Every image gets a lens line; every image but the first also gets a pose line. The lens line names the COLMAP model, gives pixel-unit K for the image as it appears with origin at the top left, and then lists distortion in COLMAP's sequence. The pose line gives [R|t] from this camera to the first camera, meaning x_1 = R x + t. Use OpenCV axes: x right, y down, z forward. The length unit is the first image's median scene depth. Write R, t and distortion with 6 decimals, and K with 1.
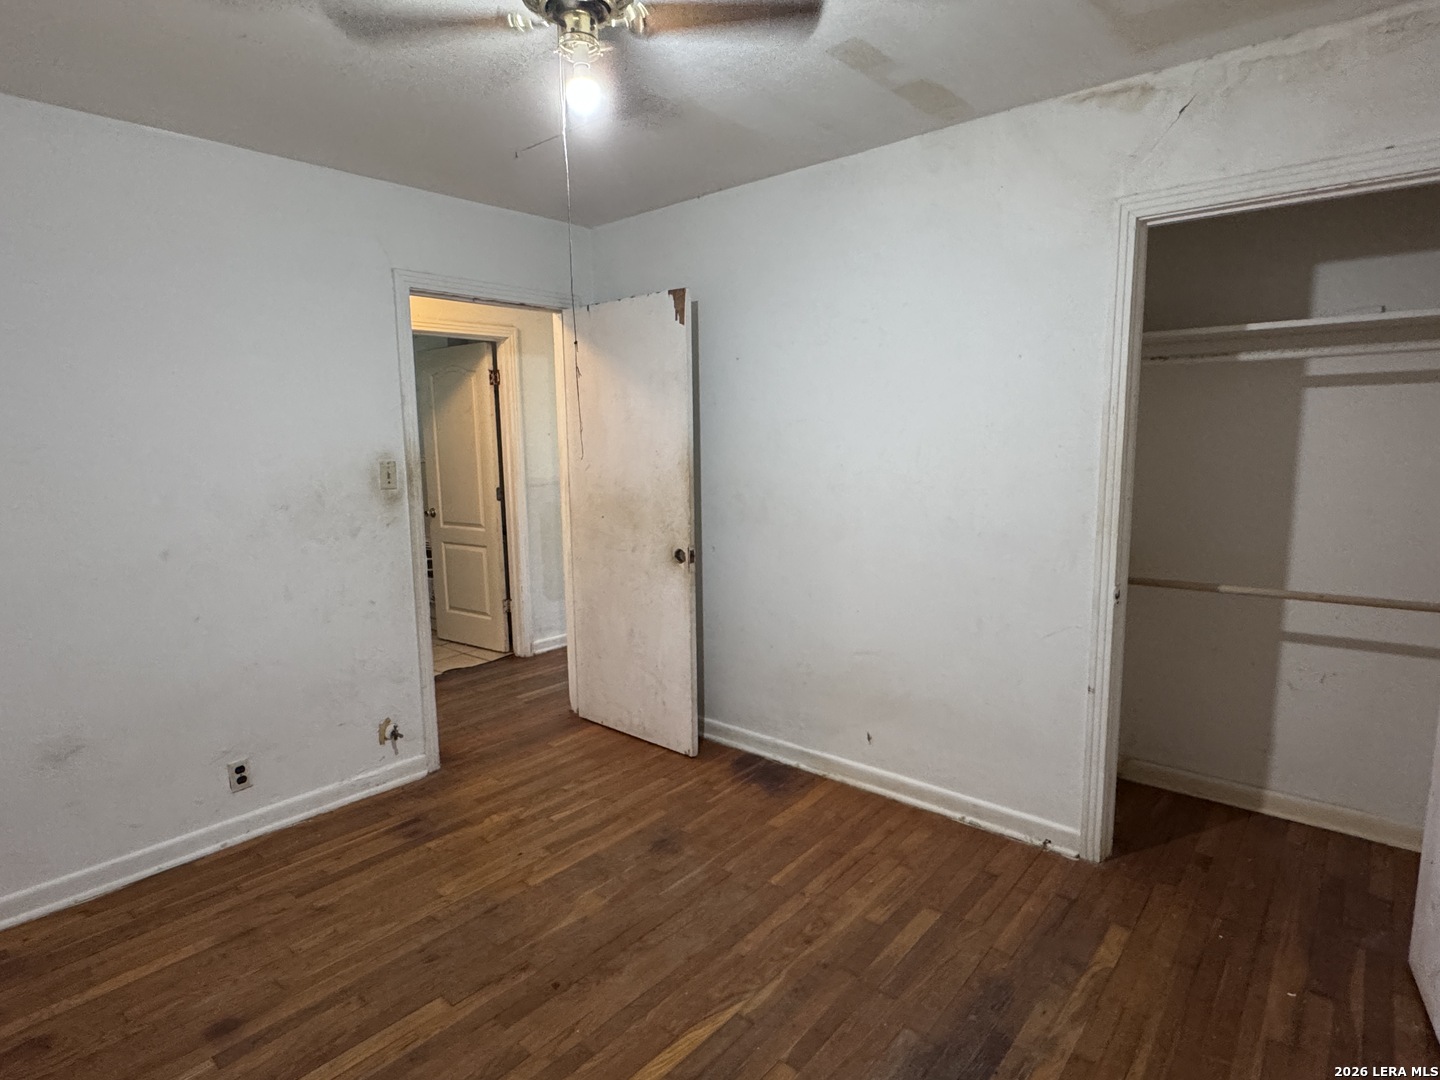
lens RADIAL K [[786.0, 0, 713.6], [0, 786.0, 543.9], [0, 0, 1]] dist [-0.006874, -0.001737]
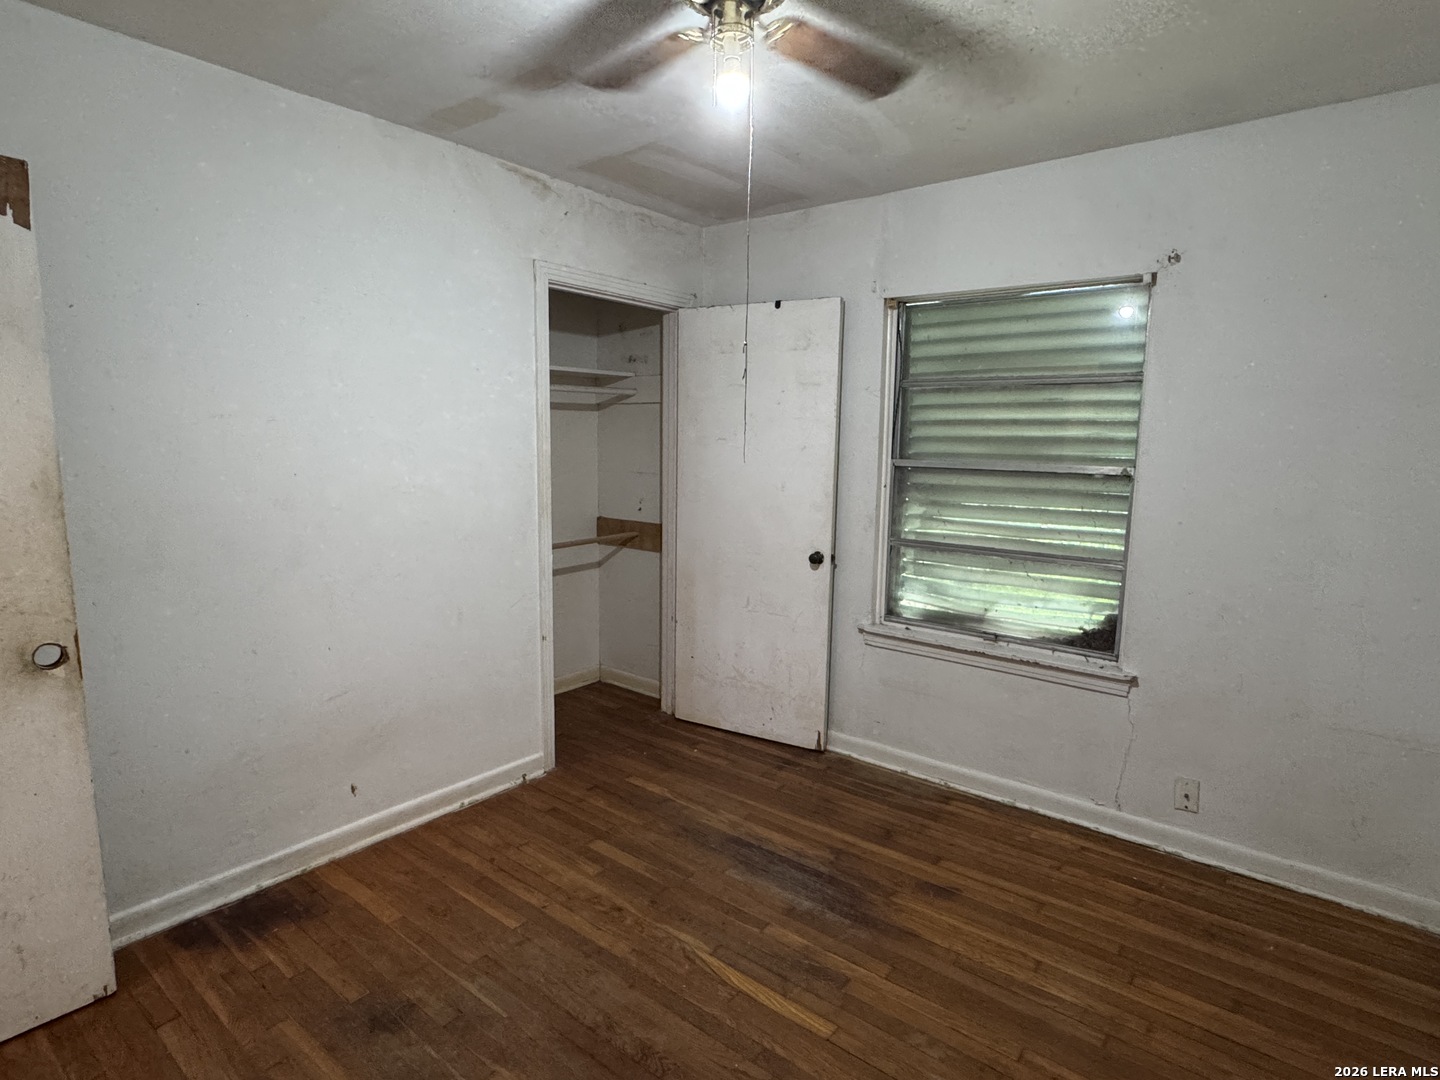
lens RADIAL K [[786.0, 0, 713.1], [0, 786.0, 537.3], [0, 0, 1]] dist [-0.006874, -0.001737]
pose [[-0.042416, -0.107956, 0.993250, -0.789300], [0.135752, 0.984303, 0.112781, -0.081607], [-0.989834, 0.139620, -0.027095, 0.740529]]
